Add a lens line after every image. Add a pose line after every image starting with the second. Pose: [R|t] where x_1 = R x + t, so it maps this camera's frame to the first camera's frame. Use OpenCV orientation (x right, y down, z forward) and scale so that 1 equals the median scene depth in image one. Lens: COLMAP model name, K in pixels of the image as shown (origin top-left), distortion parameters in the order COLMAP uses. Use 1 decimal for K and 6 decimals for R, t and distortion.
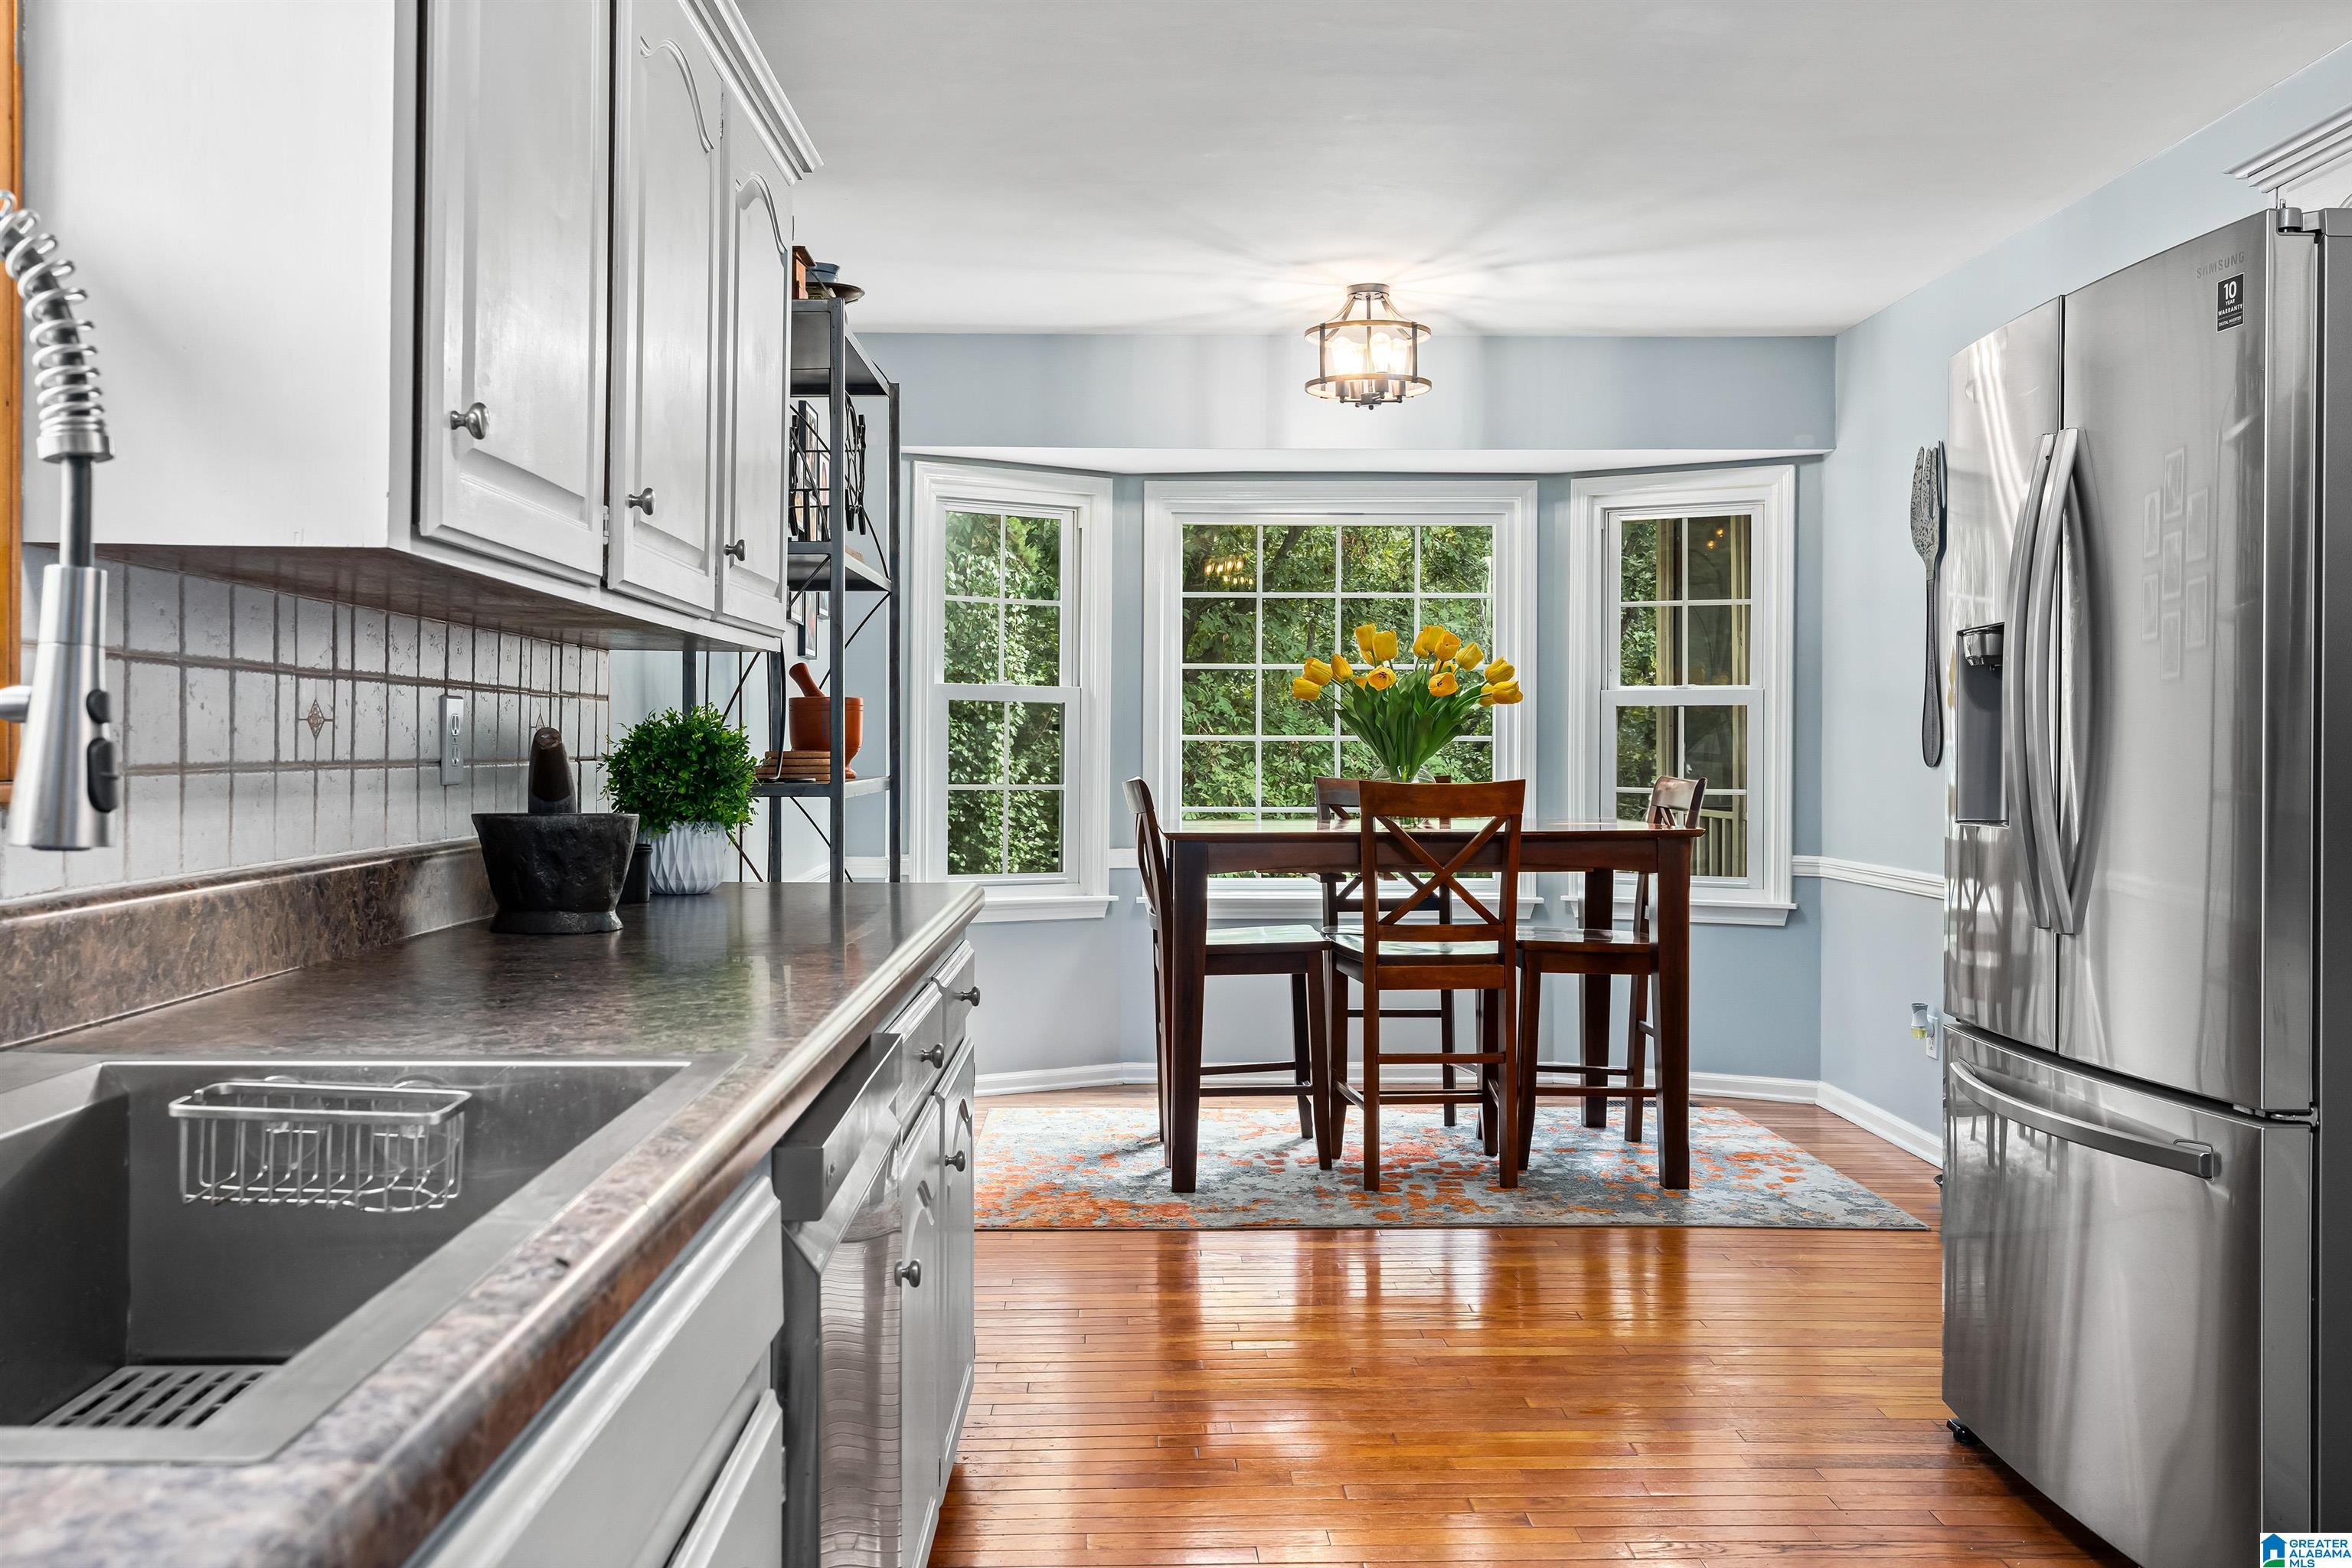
lens RADIAL K [[1944.6, 0, 1174.5], [0, 1944.6, 773.3], [0, 0, 1]] dist [0.000678, 0.000003]
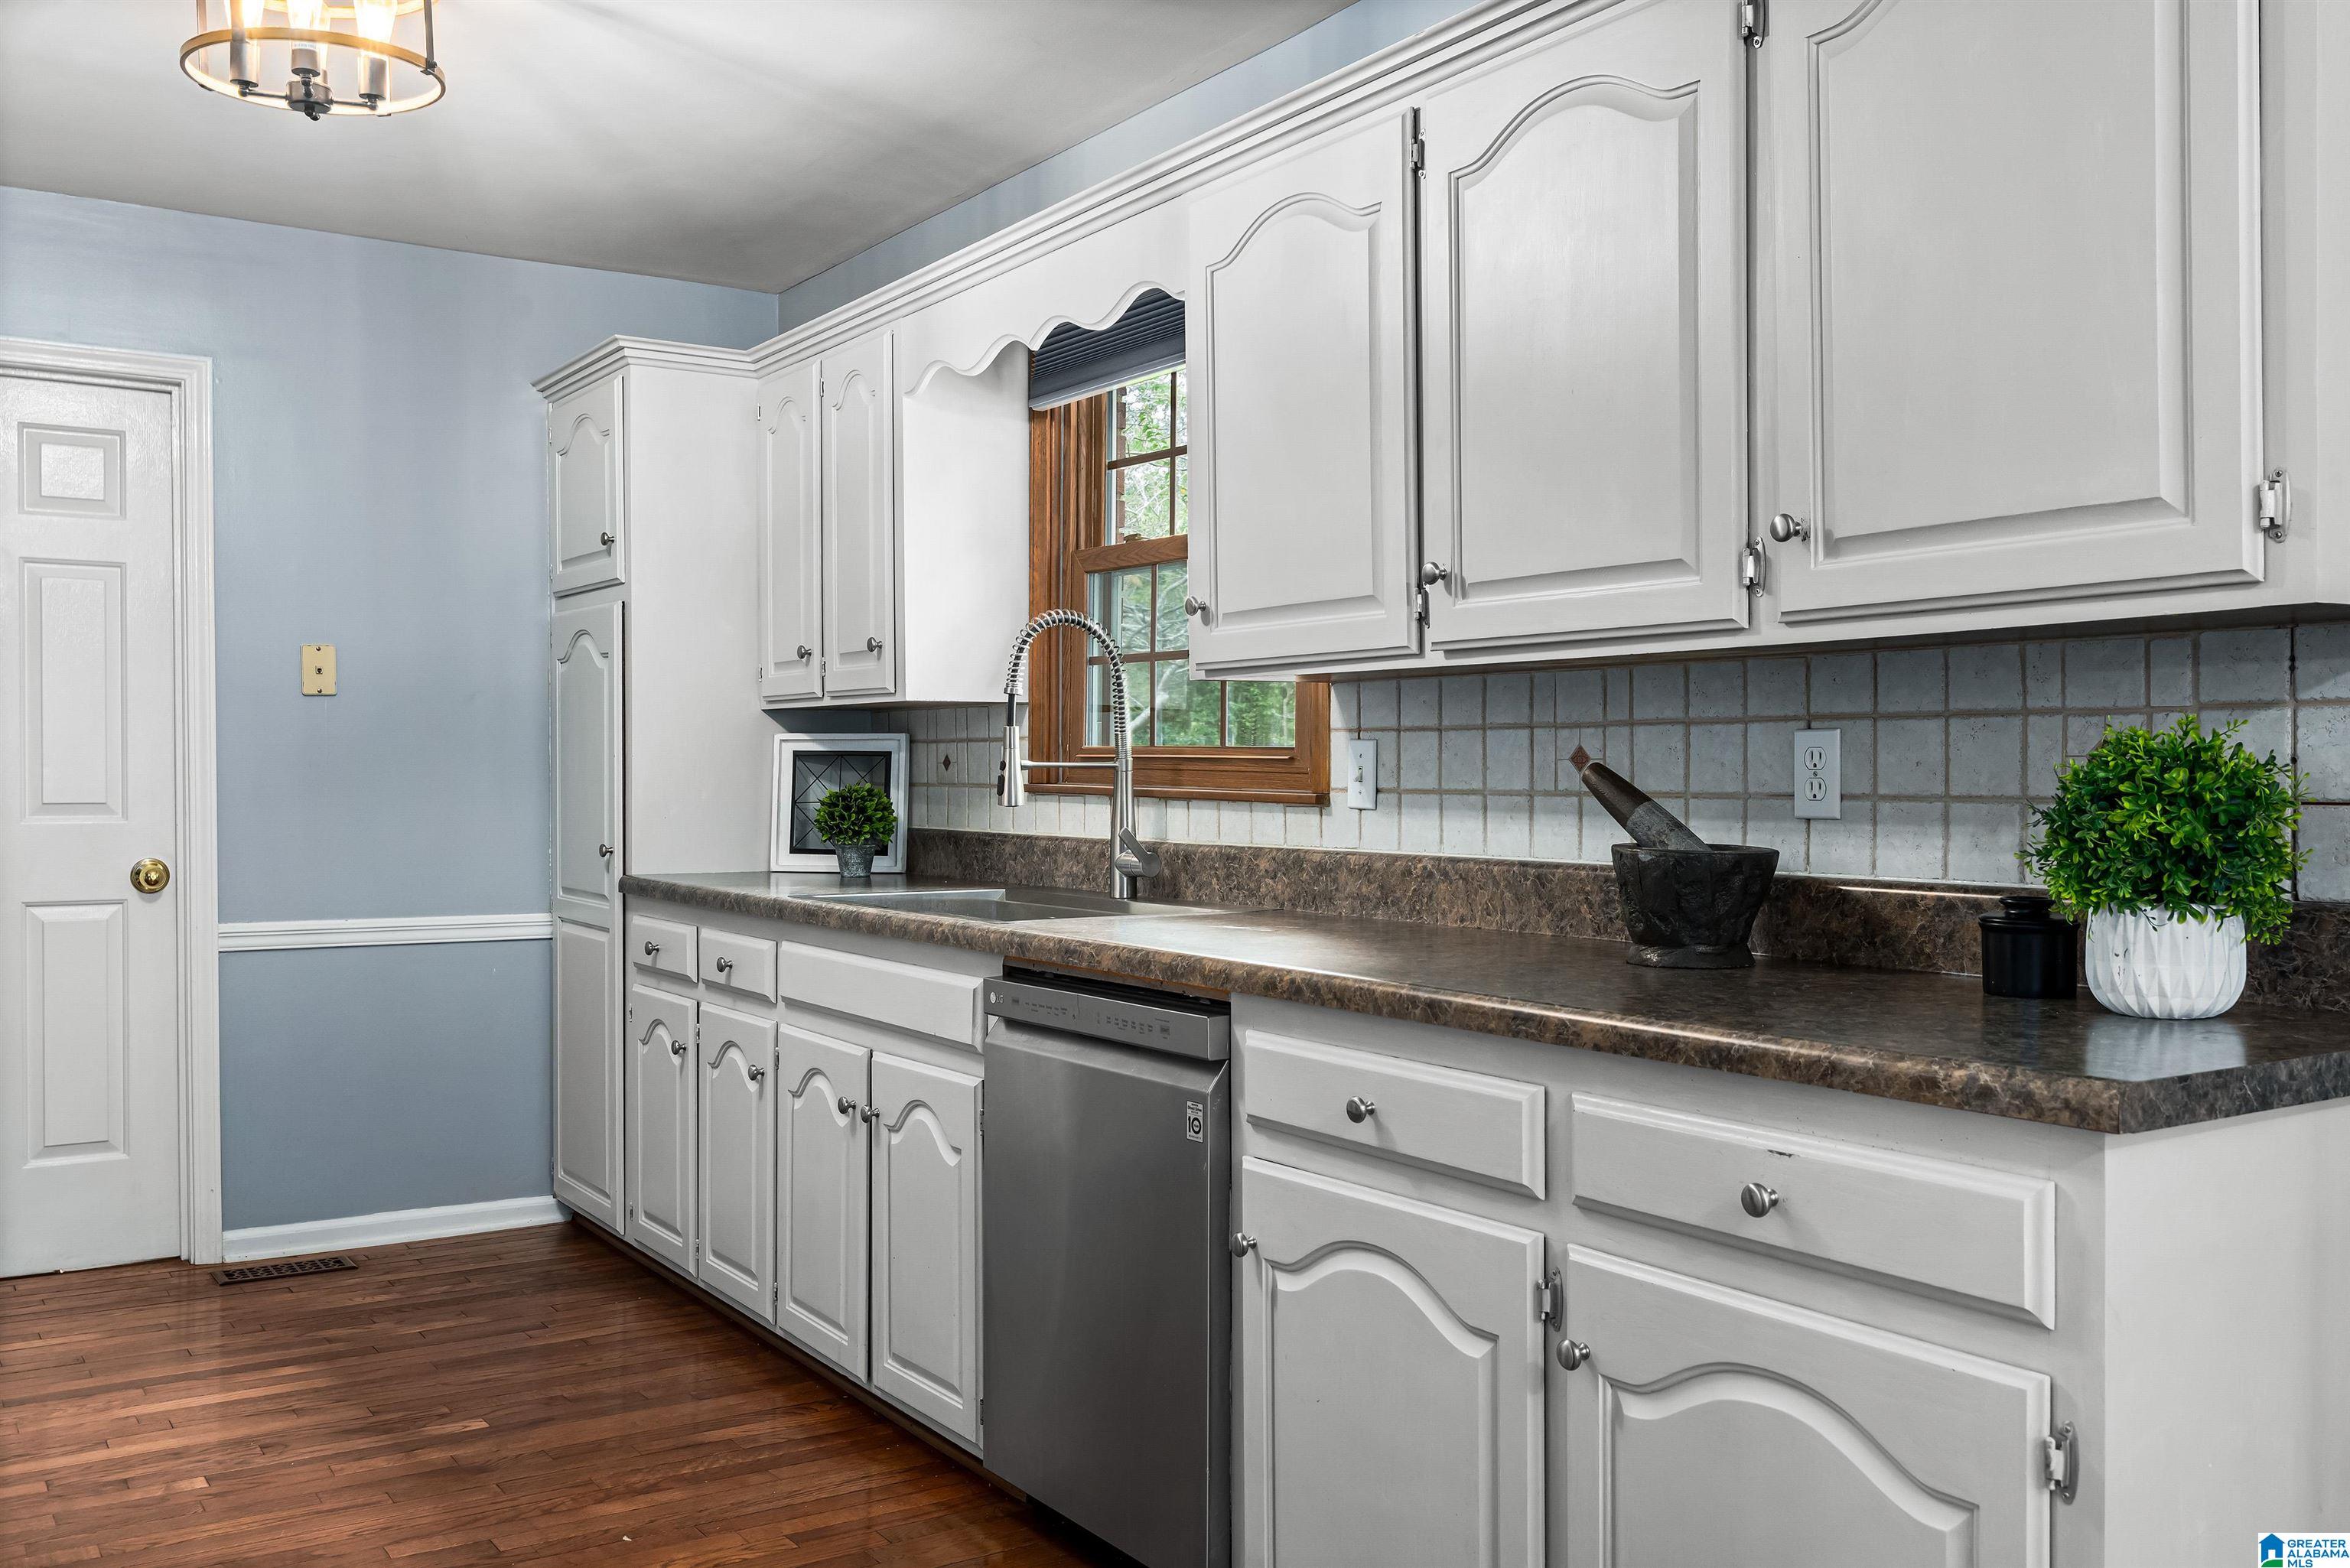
lens RADIAL K [[2023.6, 0, 1176.3], [0, 2023.6, 777.8], [0, 0, 1]] dist [0.003791, 0.001111]
pose [[-0.852734, -0.001514, -0.522343, 0.607400], [-0.009444, 0.999877, 0.012519, -0.034169], [0.522260, 0.015608, -0.852643, 2.363853]]
